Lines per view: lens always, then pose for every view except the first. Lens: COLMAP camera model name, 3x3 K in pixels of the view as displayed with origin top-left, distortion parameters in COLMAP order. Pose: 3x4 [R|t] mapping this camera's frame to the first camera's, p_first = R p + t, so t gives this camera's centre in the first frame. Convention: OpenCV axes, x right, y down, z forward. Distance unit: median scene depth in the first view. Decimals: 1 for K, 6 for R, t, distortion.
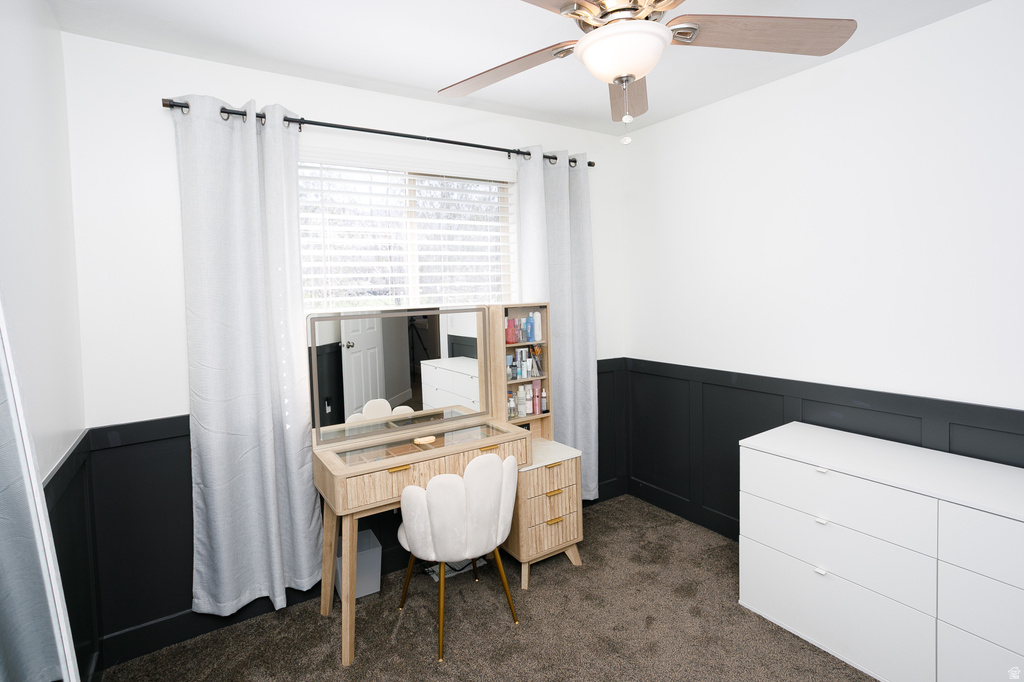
lens RADIAL K [[536.5, 0, 513.1], [0, 536.5, 299.9], [0, 0, 1]] dist [-0.001138, 0.000337]
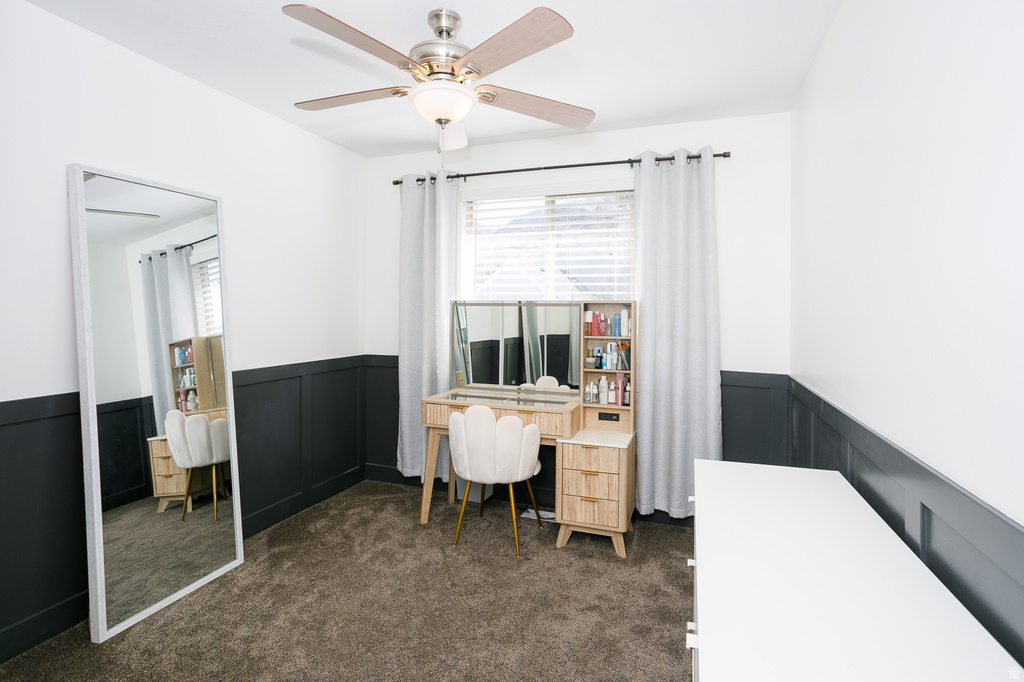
lens RADIAL K [[505.5, 0, 515.9], [0, 505.5, 309.8], [0, 0, 1]] dist [0.000438, 0.000295]
pose [[0.597473, 0.027353, -0.801422, 0.727406], [-0.049605, 0.998765, -0.002893, 0.038116], [0.800353, 0.041483, 0.598092, 0.233844]]
